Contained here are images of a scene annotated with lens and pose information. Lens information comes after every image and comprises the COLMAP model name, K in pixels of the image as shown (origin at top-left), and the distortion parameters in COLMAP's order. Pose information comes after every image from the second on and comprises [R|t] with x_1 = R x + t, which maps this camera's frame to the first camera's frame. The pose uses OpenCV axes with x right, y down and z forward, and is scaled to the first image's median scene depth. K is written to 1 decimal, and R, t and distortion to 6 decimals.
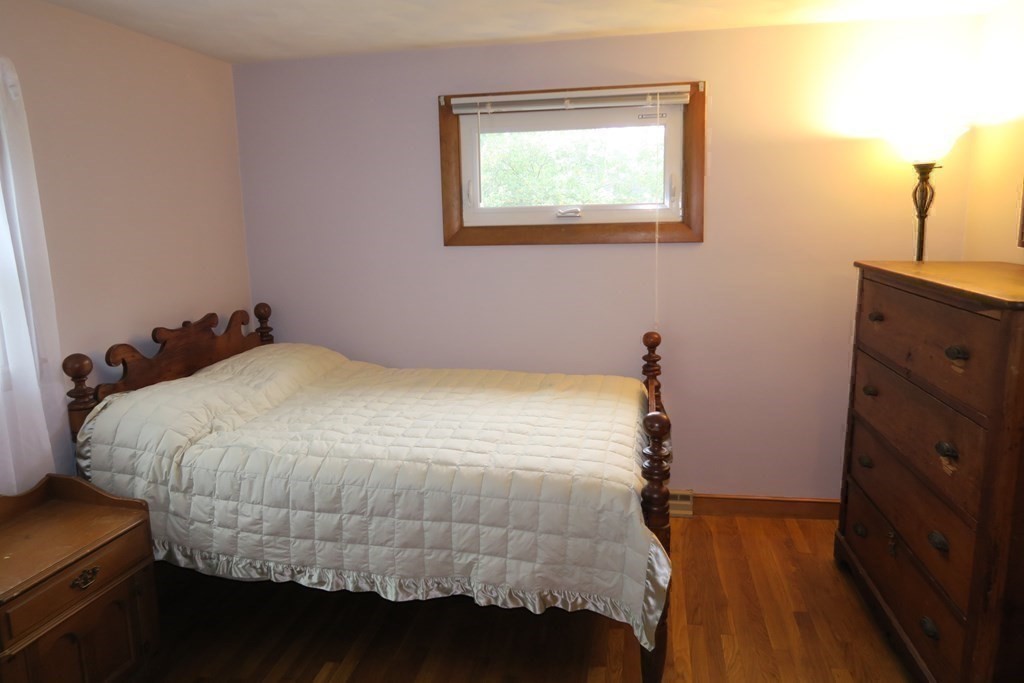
lens RADIAL K [[703.8, 0, 510.2], [0, 703.8, 344.5], [0, 0, 1]] dist [-0.023704, 0.006149]
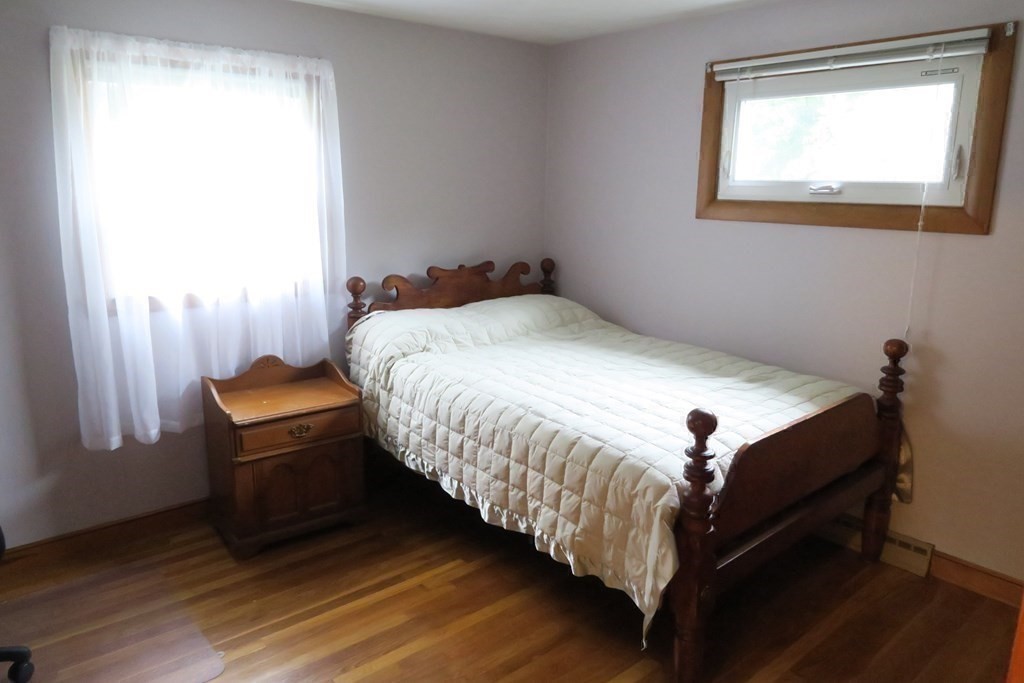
lens RADIAL K [[703.8, 0, 506.1], [0, 703.8, 337.8], [0, 0, 1]] dist [-0.023704, 0.006149]
pose [[0.772186, 0.168280, -0.612708, 0.484996], [-0.146526, 0.985462, 0.085993, -0.031292], [0.618271, 0.023375, 0.785617, 0.107082]]
